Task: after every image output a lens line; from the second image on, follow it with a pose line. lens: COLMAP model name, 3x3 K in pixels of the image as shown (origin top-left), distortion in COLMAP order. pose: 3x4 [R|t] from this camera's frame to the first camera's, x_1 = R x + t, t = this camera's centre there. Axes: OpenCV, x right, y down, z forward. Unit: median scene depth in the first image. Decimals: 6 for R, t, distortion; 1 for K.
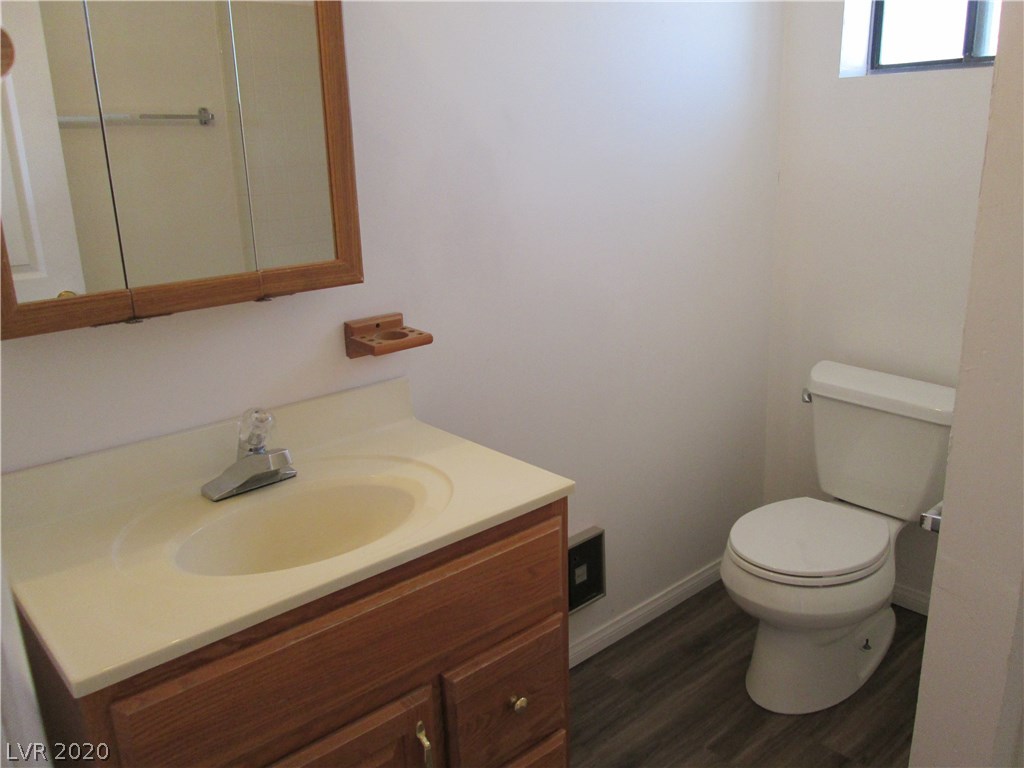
lens RADIAL K [[851.8, 0, 507.8], [0, 851.8, 378.2], [0, 0, 1]] dist [-0.051197, 0.027386]
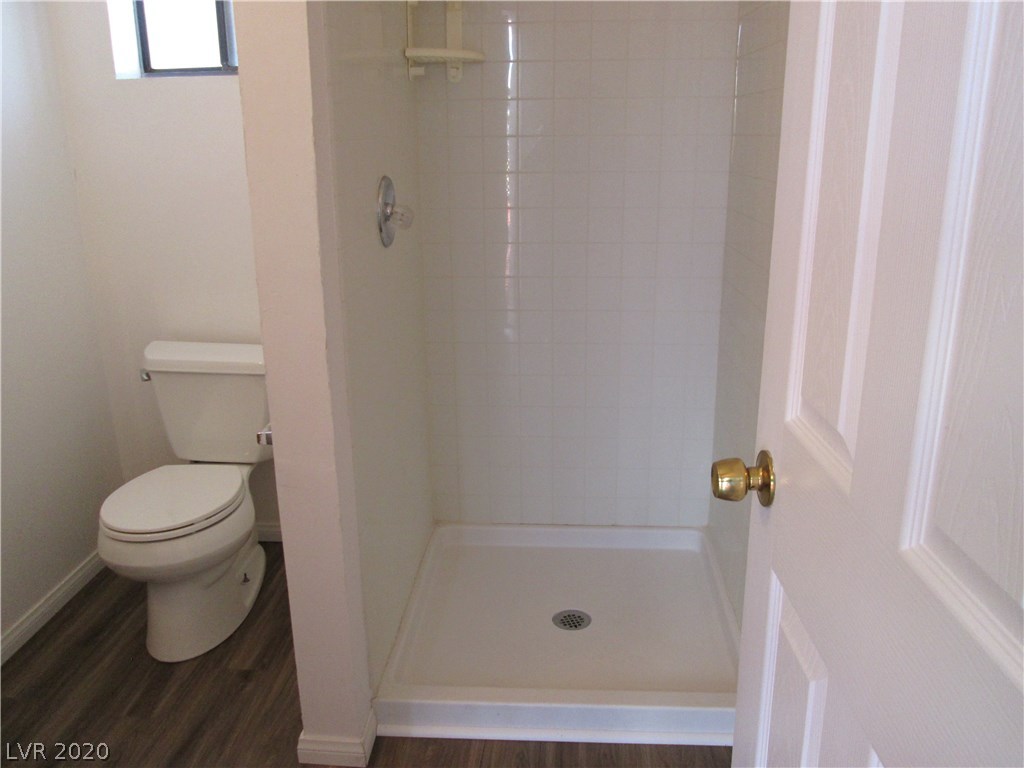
lens RADIAL K [[851.8, 0, 509.1], [0, 851.8, 386.4], [0, 0, 1]] dist [-0.051197, 0.027386]
pose [[0.714979, -0.184543, 0.674350, -0.046912], [0.180768, 0.980532, 0.076675, 0.039520], [-0.675372, 0.067080, 0.734420, -0.109842]]
